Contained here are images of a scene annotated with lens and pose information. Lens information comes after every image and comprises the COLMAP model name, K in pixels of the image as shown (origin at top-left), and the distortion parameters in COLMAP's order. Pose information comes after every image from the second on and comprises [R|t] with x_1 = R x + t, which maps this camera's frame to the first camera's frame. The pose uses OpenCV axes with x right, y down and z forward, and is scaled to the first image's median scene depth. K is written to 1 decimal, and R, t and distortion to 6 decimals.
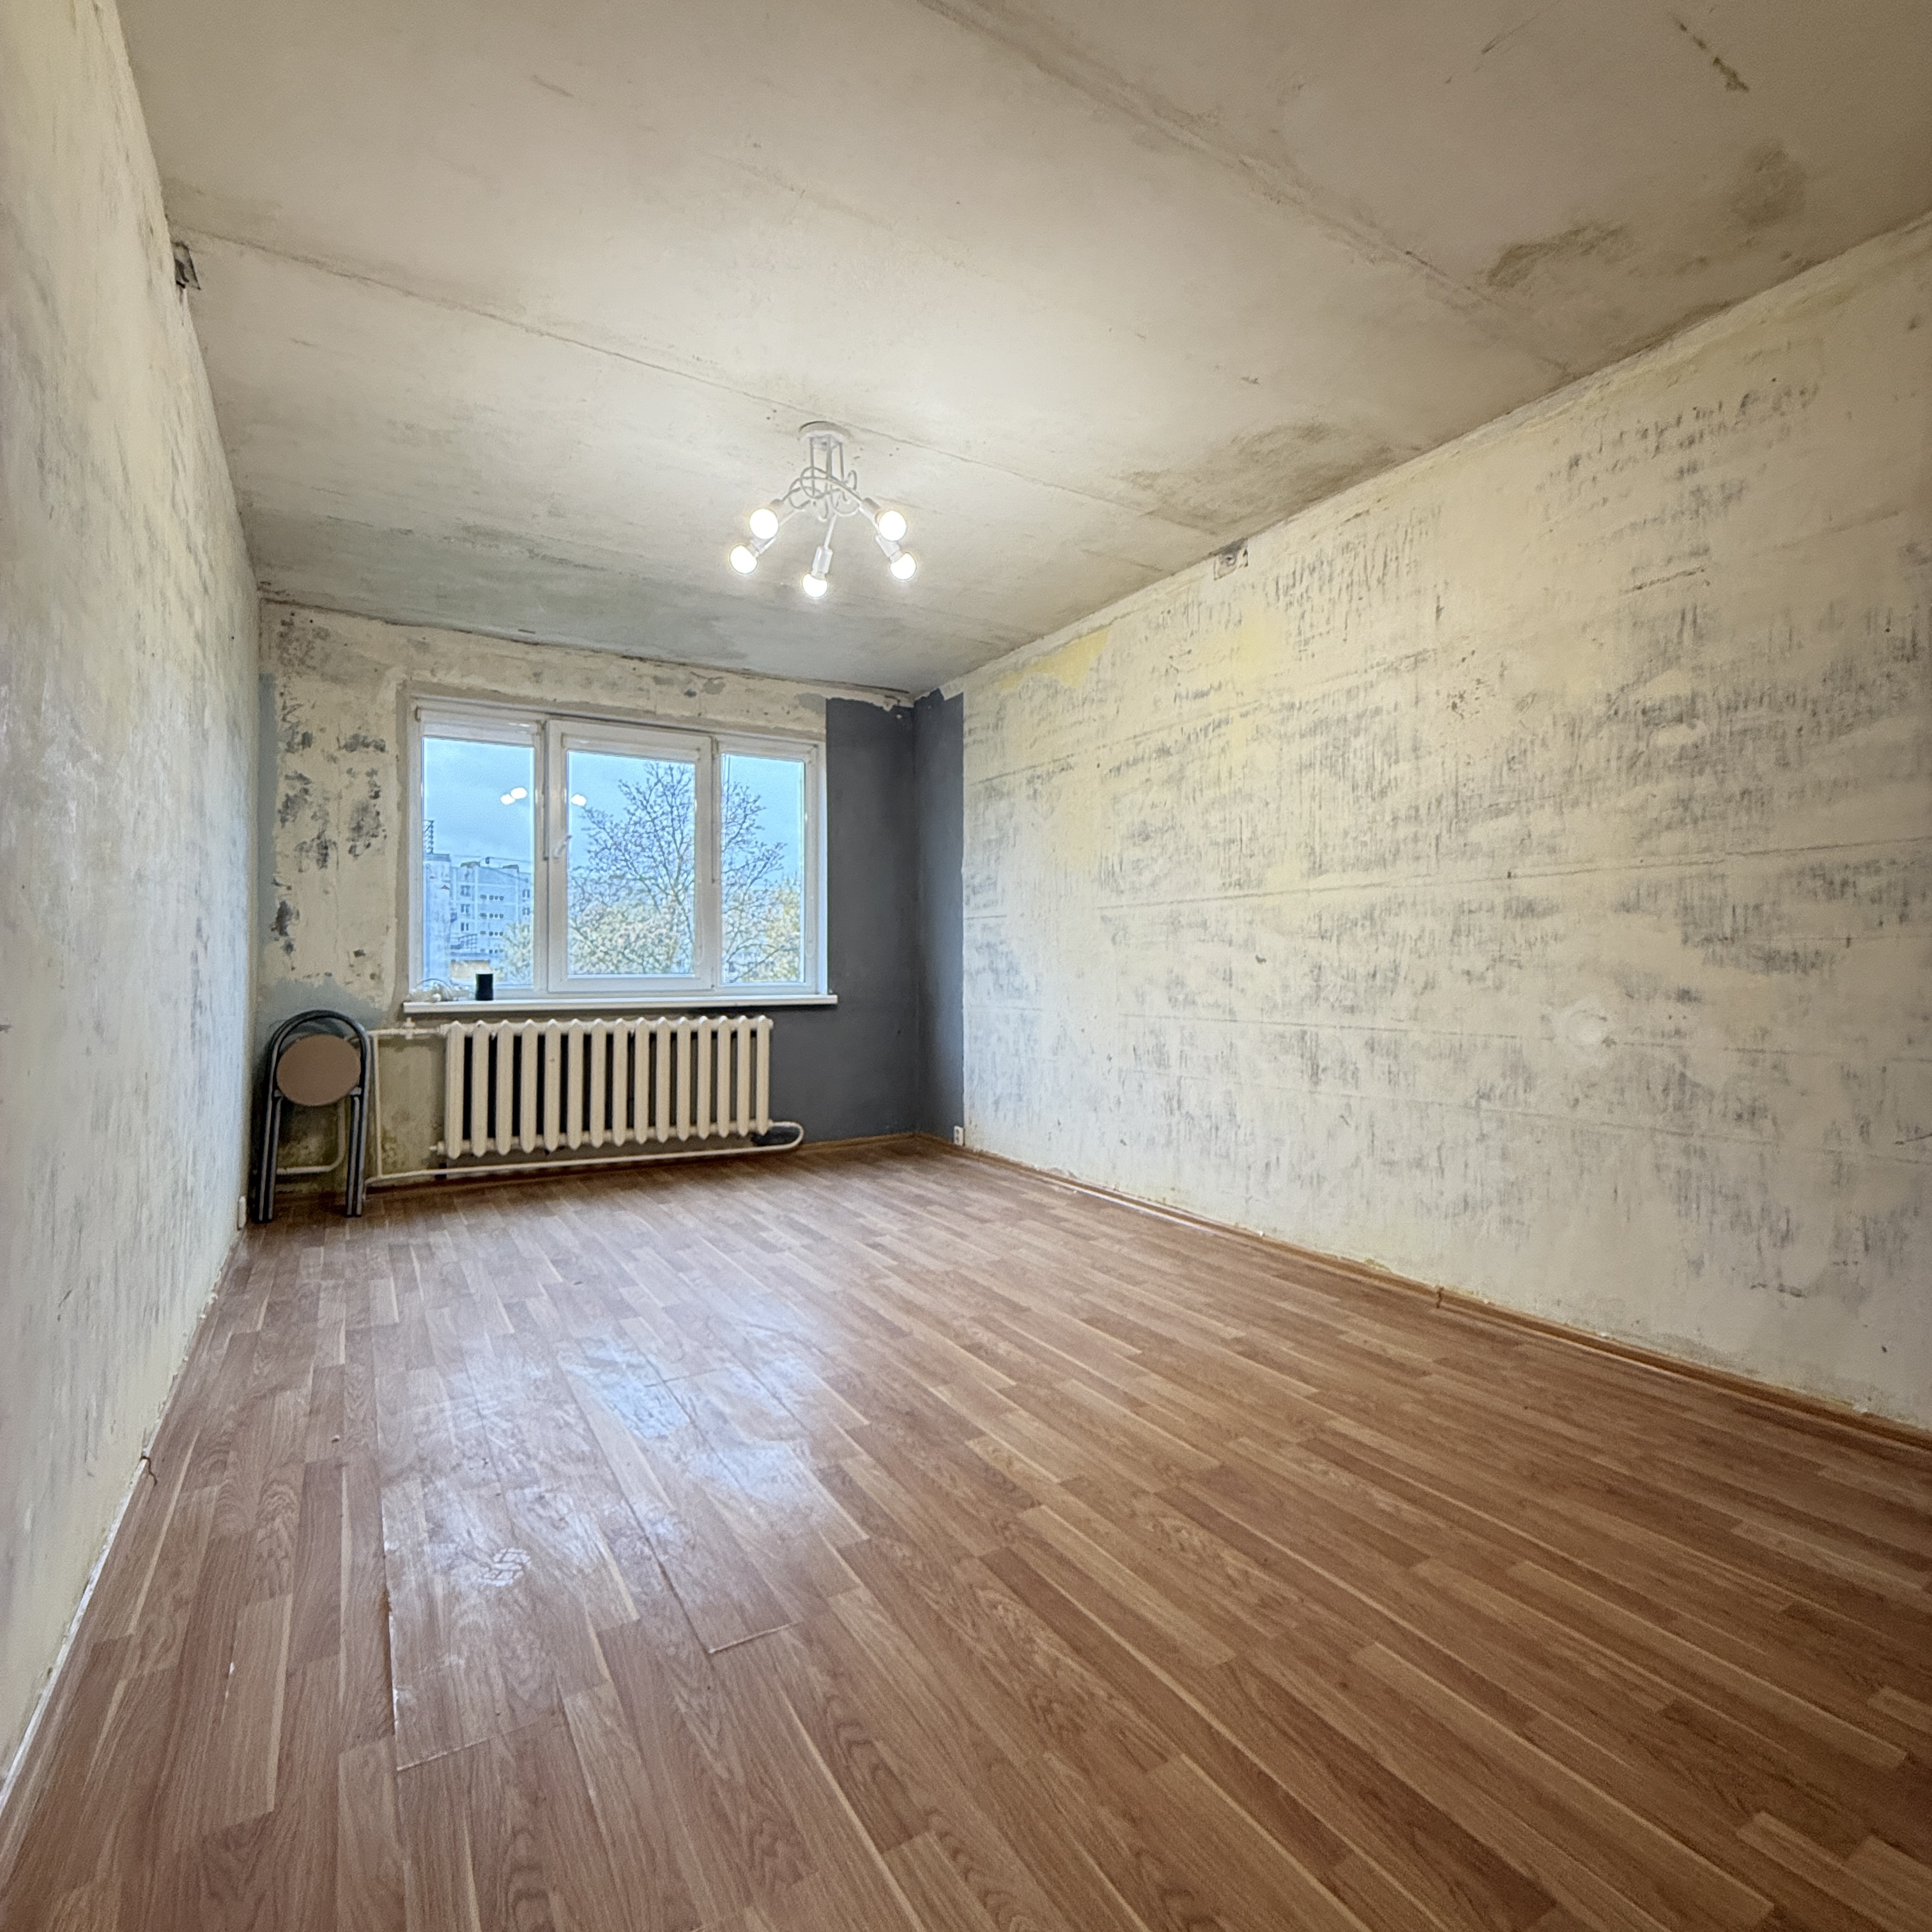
lens RADIAL K [[1029.0, 0, 966.0], [0, 1029.0, 966.0], [0, 0, 1]] dist [0.000450, 0.000034]
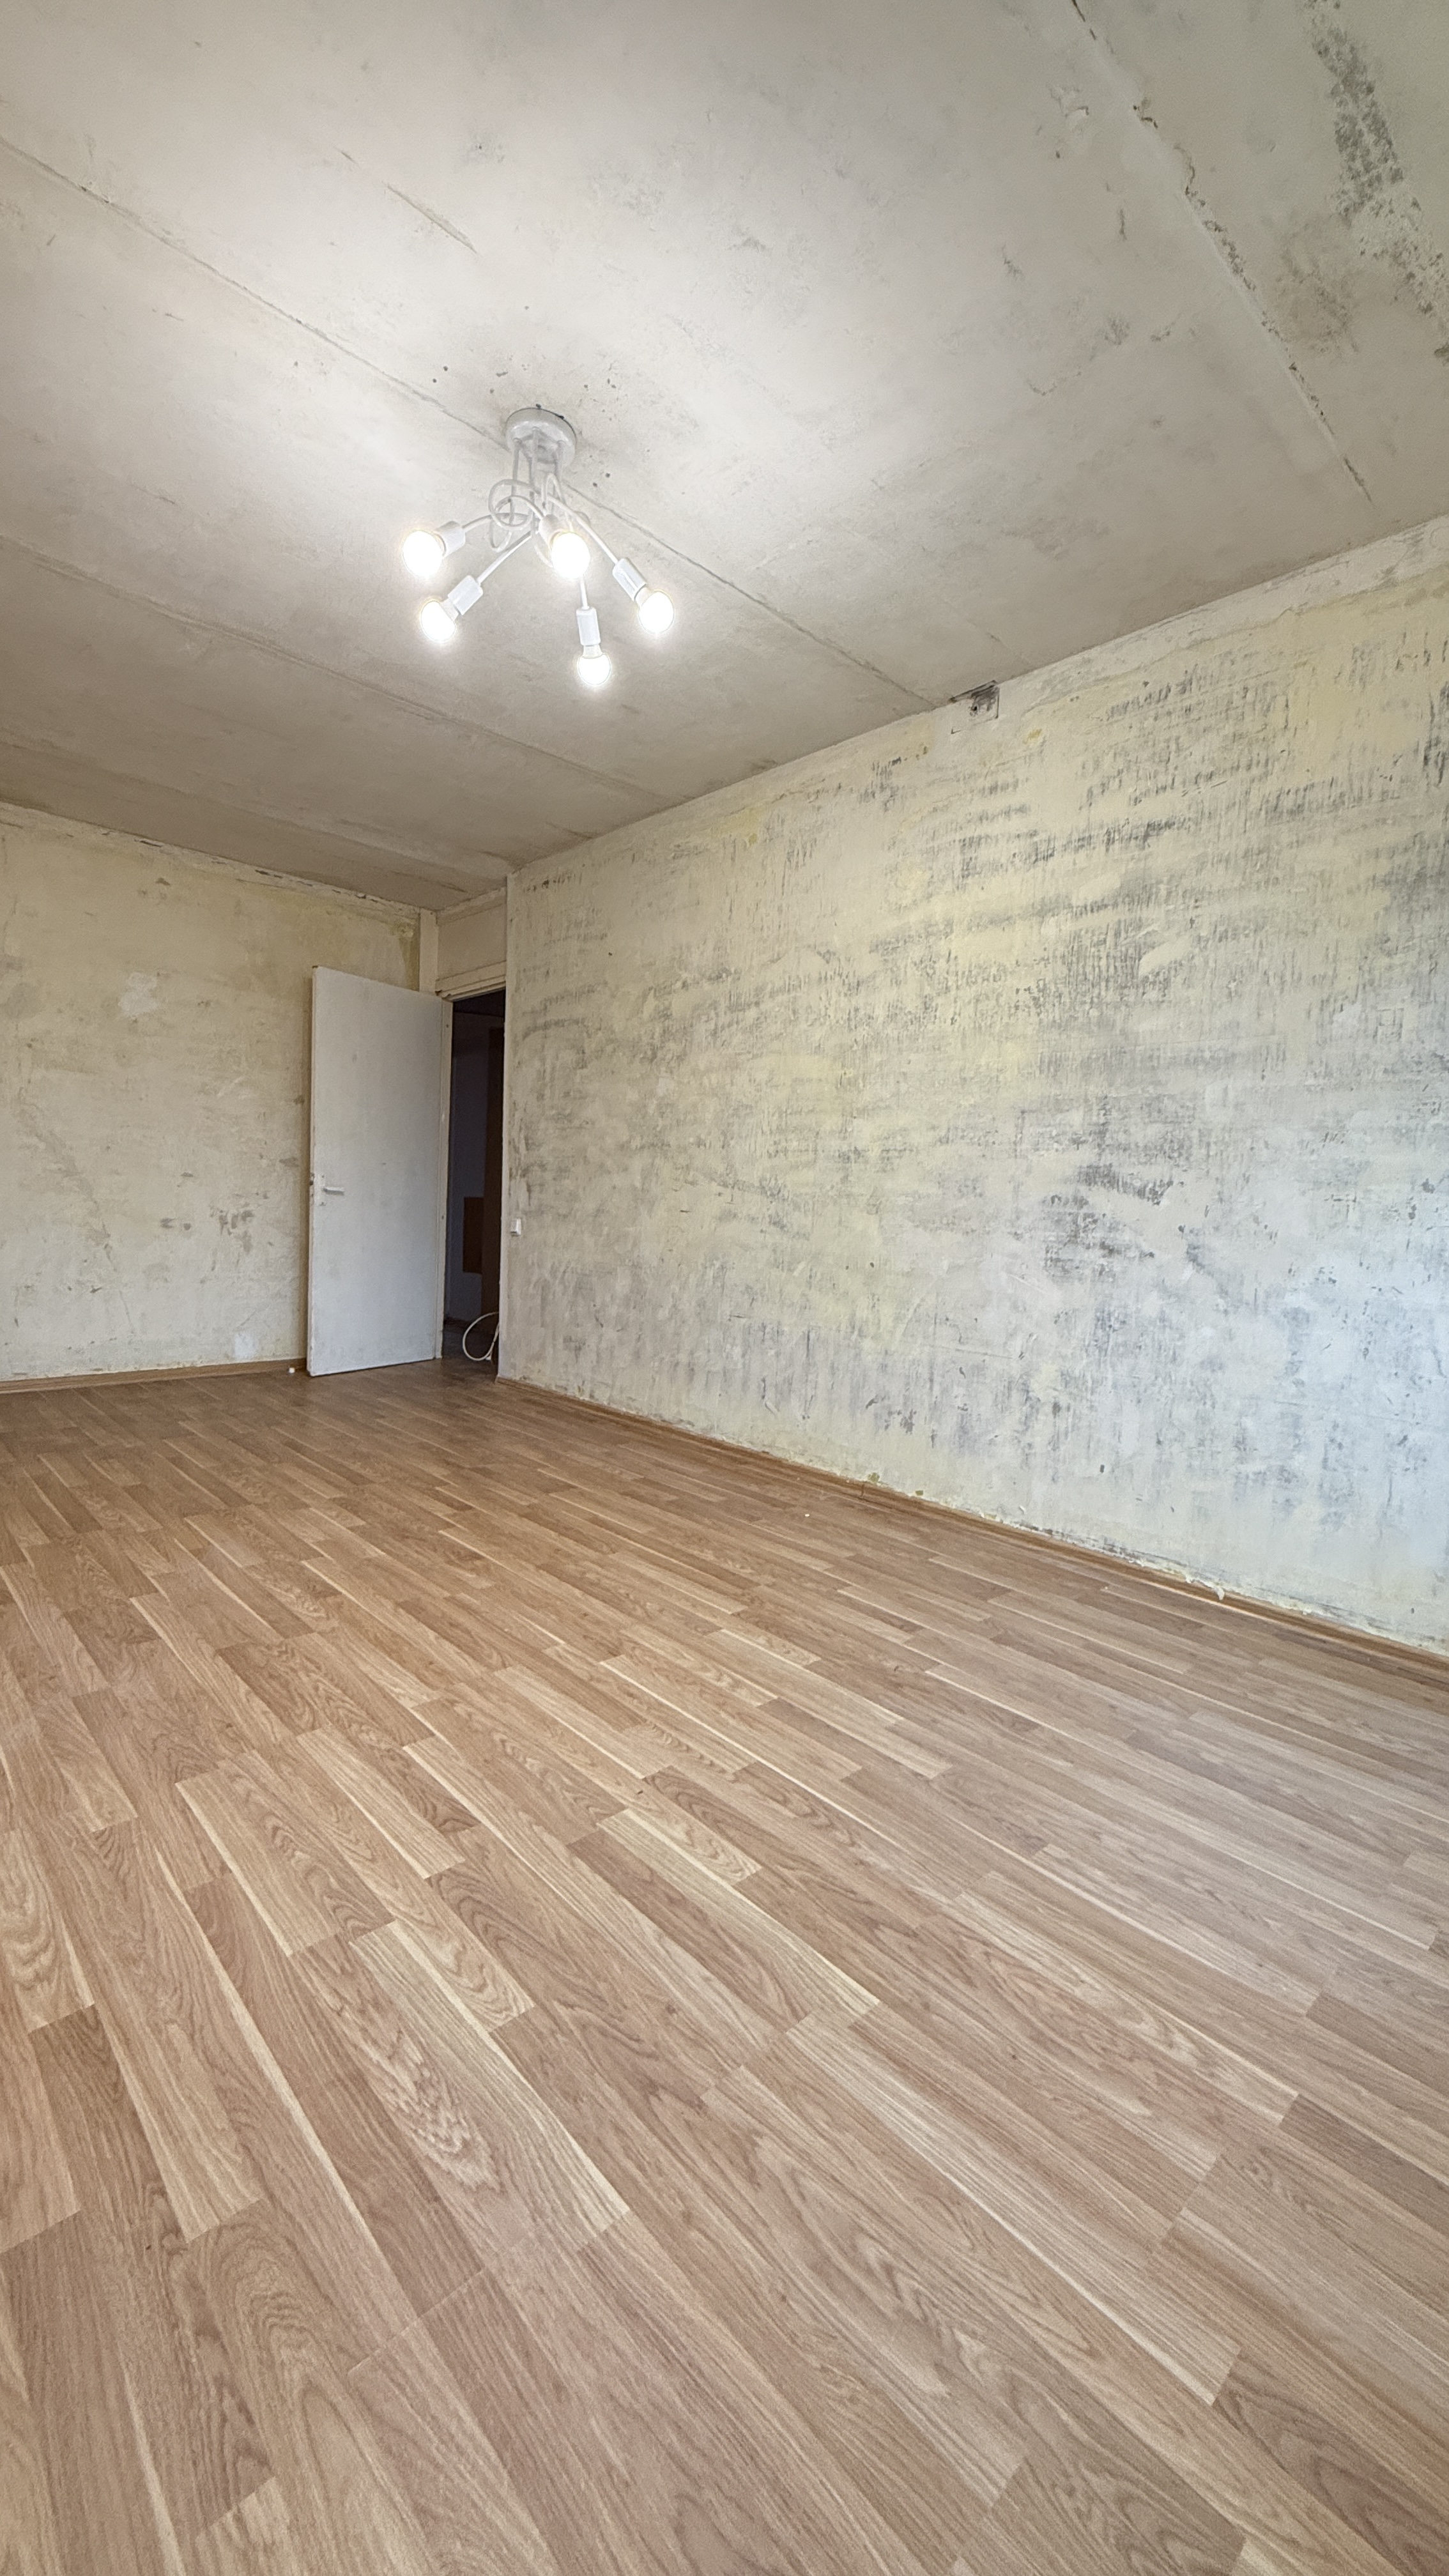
lens RADIAL K [[1033.7, 0, 724.5], [0, 1033.7, 1288.0], [0, 0, 1]] dist [0.001123, 0.000030]
pose [[-0.978557, -0.026383, -0.204279, -0.139996], [-0.045246, 0.995072, 0.088229, 0.003139], [0.200944, 0.095580, -0.974929, 1.884552]]
